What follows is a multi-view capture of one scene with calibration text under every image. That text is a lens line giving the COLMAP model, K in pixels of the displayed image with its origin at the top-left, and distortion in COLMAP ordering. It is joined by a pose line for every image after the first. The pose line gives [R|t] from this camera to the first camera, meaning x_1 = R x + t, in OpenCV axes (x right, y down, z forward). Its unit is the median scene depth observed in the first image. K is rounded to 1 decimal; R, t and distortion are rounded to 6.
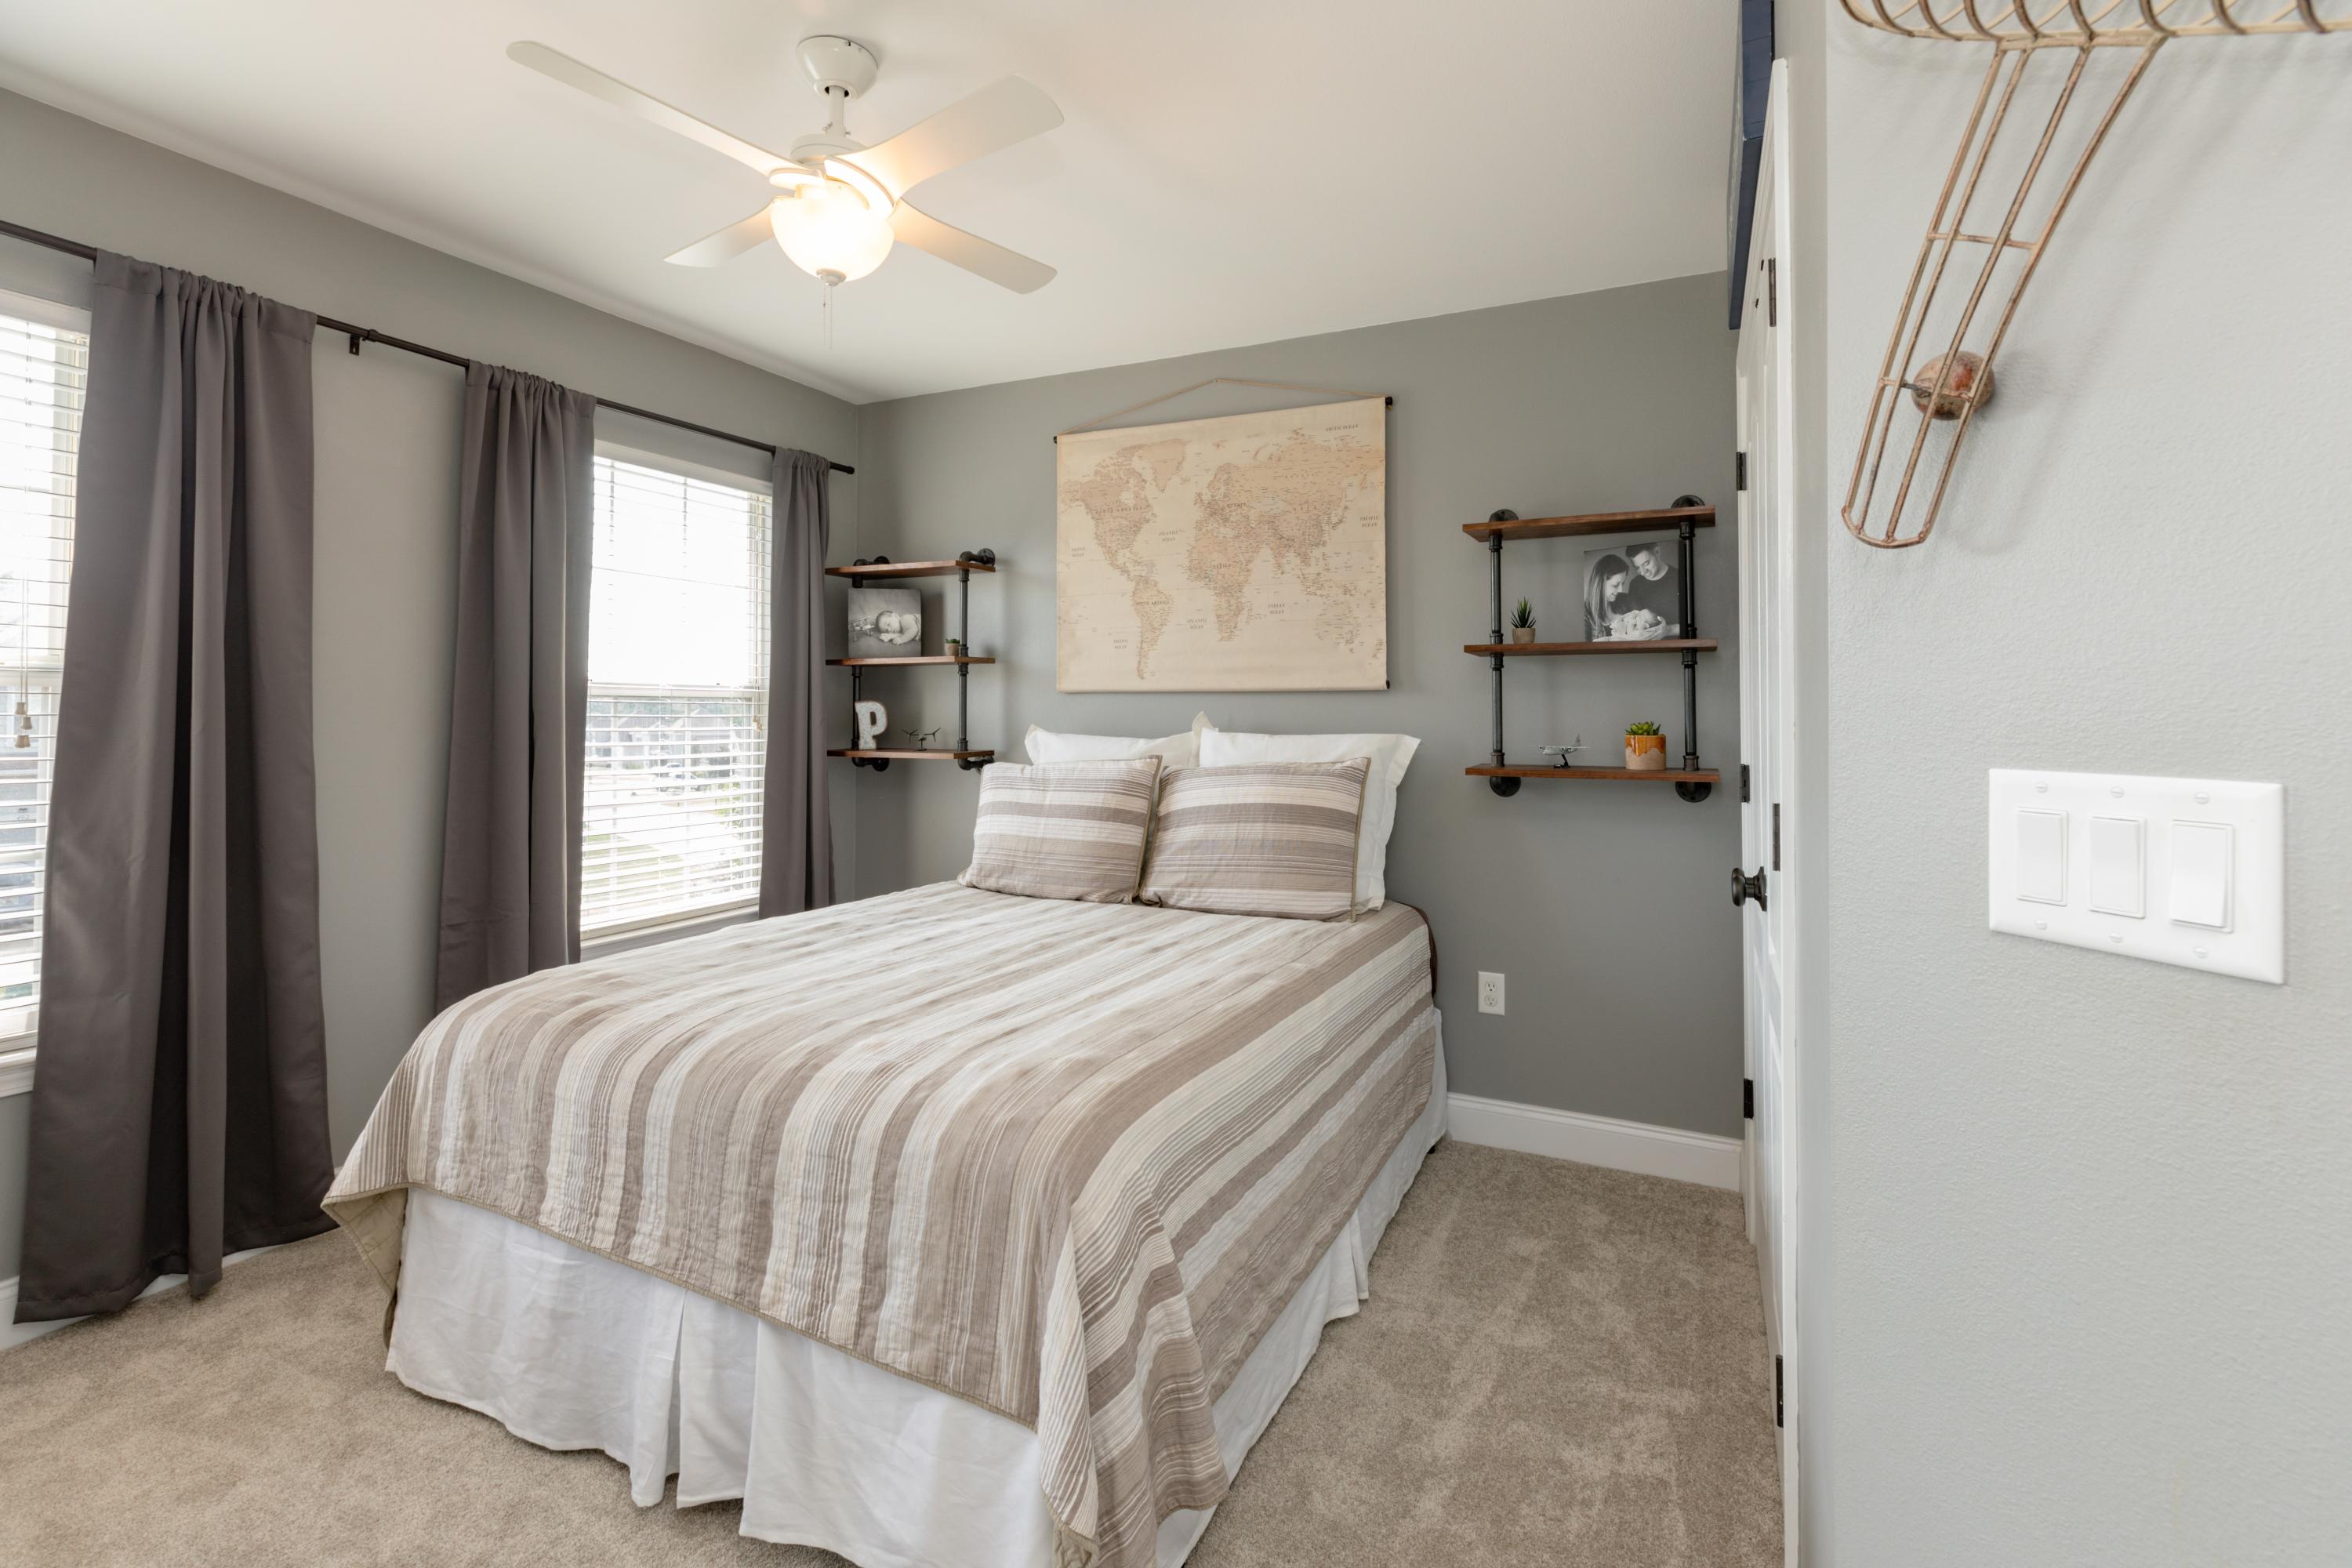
lens RADIAL K [[1050.0, 0, 1108.9], [0, 1050.0, 697.6], [0, 0, 1]] dist [0.005430, -0.001103]
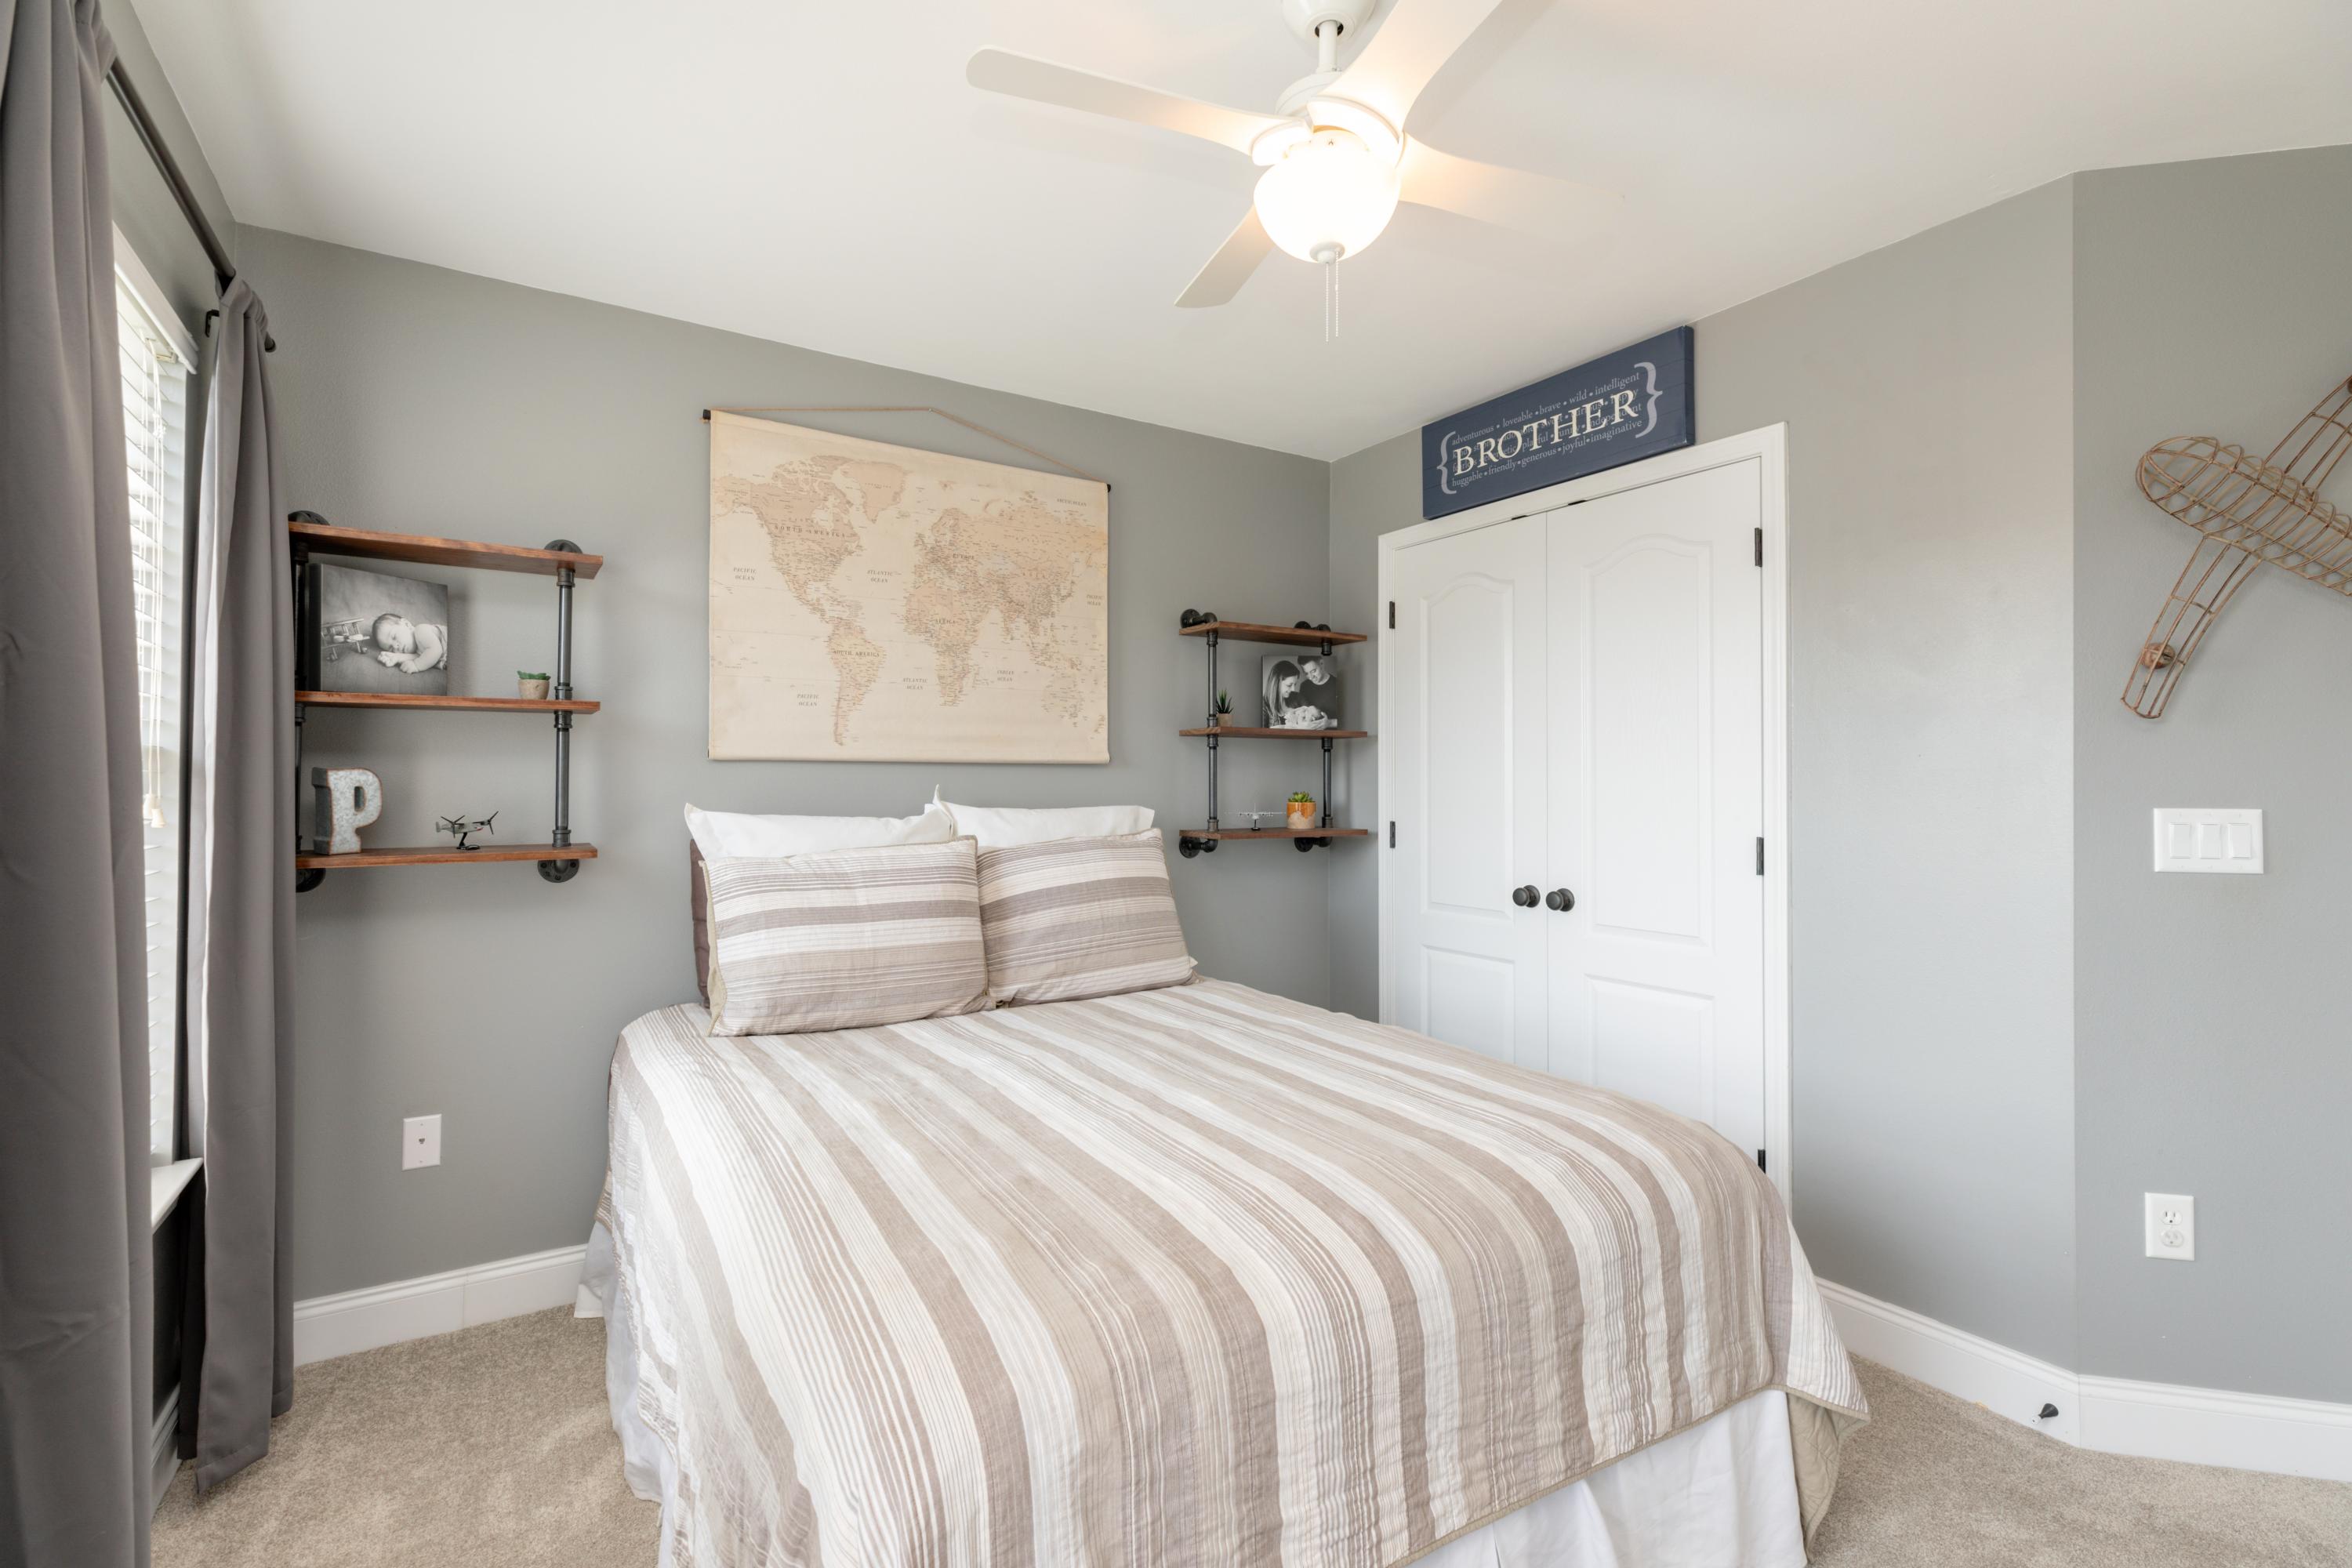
lens RADIAL K [[1050.0, 0, 1192.1], [0, 1050.0, 771.5], [0, 0, 1]] dist [0.005430, -0.001103]
pose [[0.522146, 0.008497, 0.852814, -0.568042], [-0.010762, 0.999936, -0.003374, 0.002834], [-0.852788, -0.007416, 0.522204, 0.372336]]
